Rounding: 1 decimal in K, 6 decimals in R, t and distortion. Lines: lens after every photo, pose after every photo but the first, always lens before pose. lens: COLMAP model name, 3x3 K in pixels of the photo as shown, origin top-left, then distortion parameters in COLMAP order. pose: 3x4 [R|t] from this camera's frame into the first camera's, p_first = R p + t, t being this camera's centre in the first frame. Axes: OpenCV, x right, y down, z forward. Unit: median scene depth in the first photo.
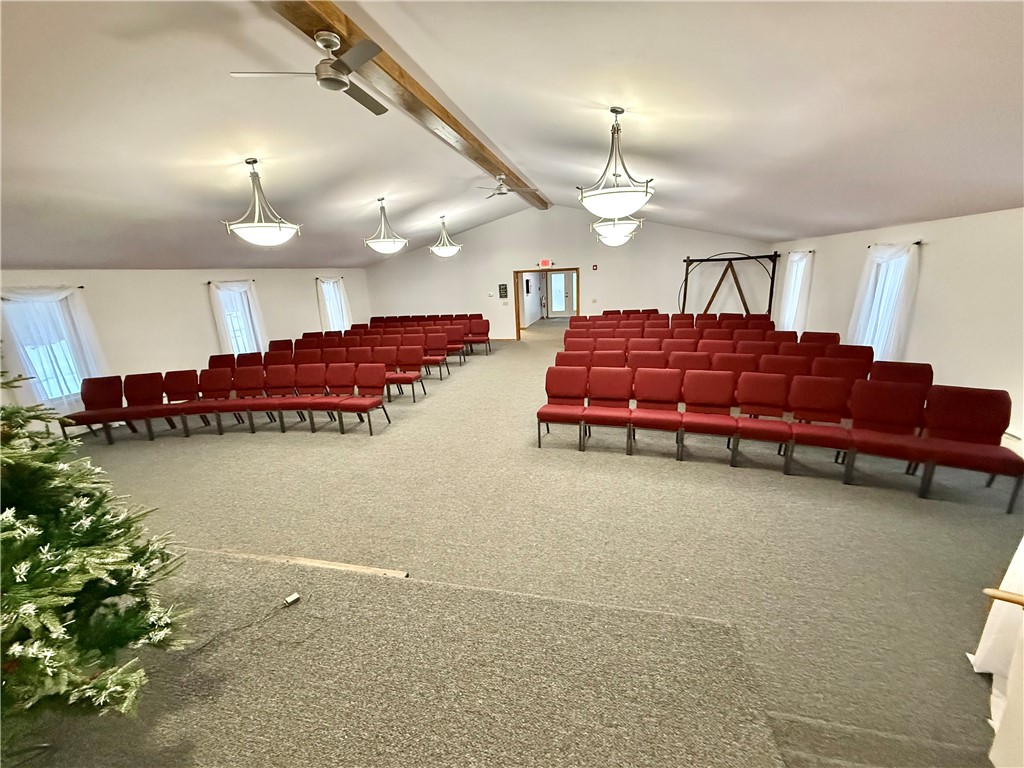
lens RADIAL K [[412.0, 0, 514.6], [0, 412.0, 385.4], [0, 0, 1]] dist [-0.003736, 0.000355]
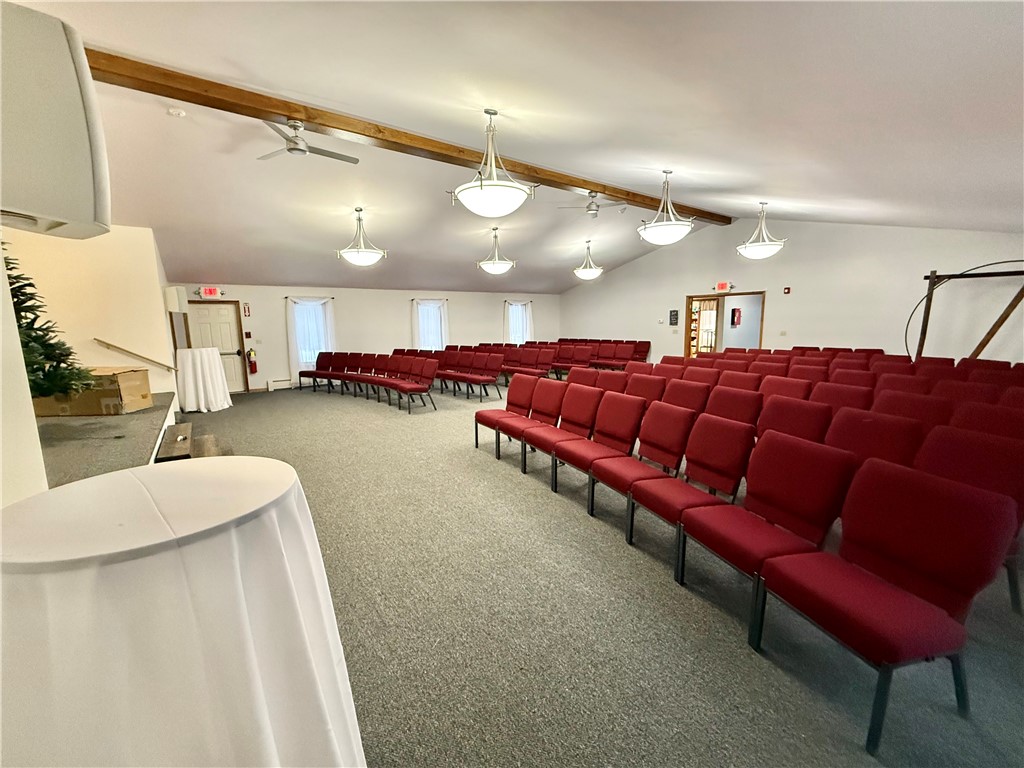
lens RADIAL K [[412.0, 0, 513.8], [0, 412.0, 385.4], [0, 0, 1]] dist [-0.003736, 0.000355]
pose [[0.773045, 0.133256, -0.620196, 0.333370], [-0.185267, 0.982488, -0.019829, 0.002555], [0.606693, 0.130231, 0.784196, 0.105152]]
